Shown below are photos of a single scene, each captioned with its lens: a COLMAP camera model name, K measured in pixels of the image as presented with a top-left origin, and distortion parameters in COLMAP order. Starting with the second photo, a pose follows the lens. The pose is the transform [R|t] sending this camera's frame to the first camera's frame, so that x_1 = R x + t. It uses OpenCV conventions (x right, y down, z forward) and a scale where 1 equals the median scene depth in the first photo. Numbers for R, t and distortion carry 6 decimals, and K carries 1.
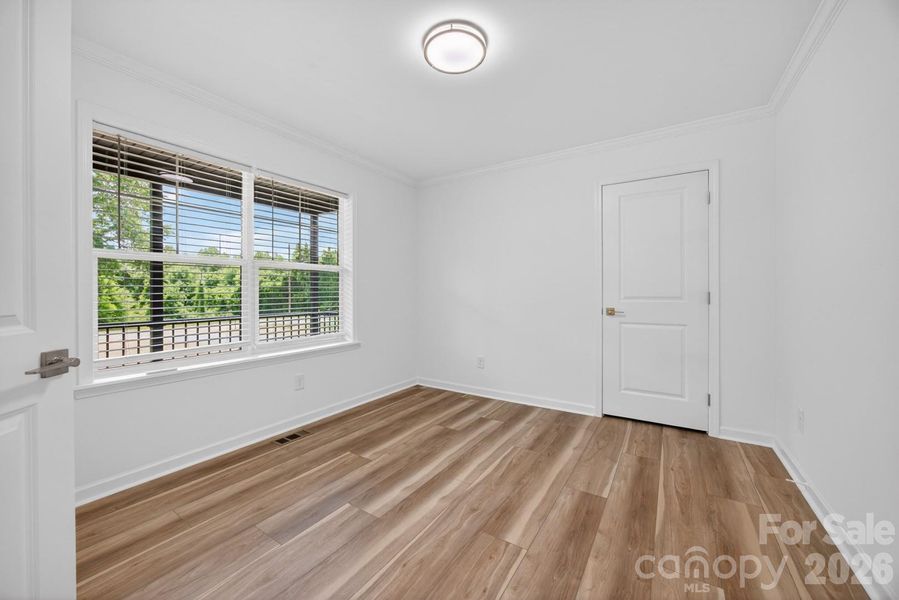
lens RADIAL K [[351.2, 0, 449.5], [0, 351.2, 300.0], [0, 0, 1]] dist [-0.009545, 0.000209]
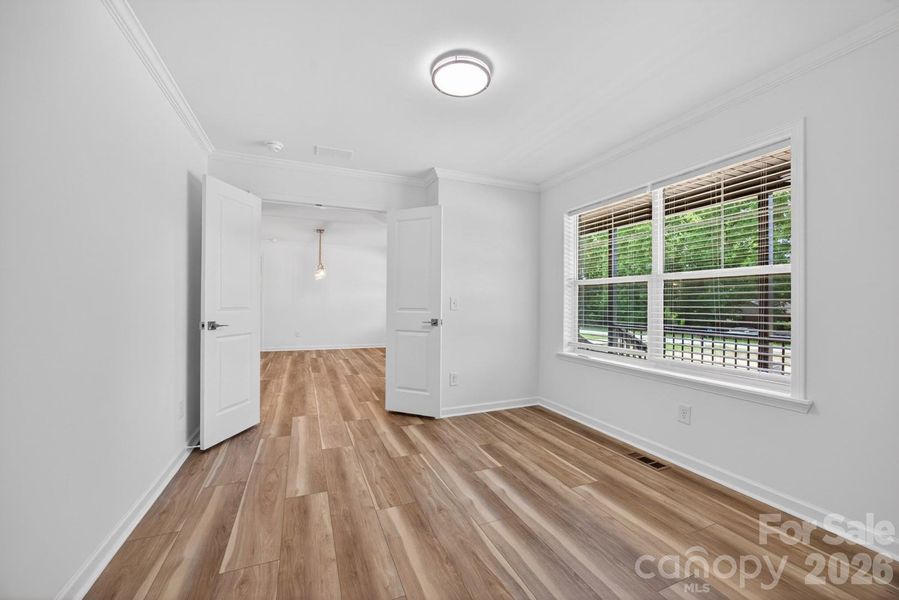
lens RADIAL K [[358.6, 0, 444.8], [0, 358.6, 302.4], [0, 0, 1]] dist [-0.029961, 0.015510]
pose [[-0.584376, -0.007122, -0.811451, 0.780175], [-0.028569, 0.999522, 0.011801, -0.034019], [0.810980, 0.030078, -0.584301, 1.343808]]
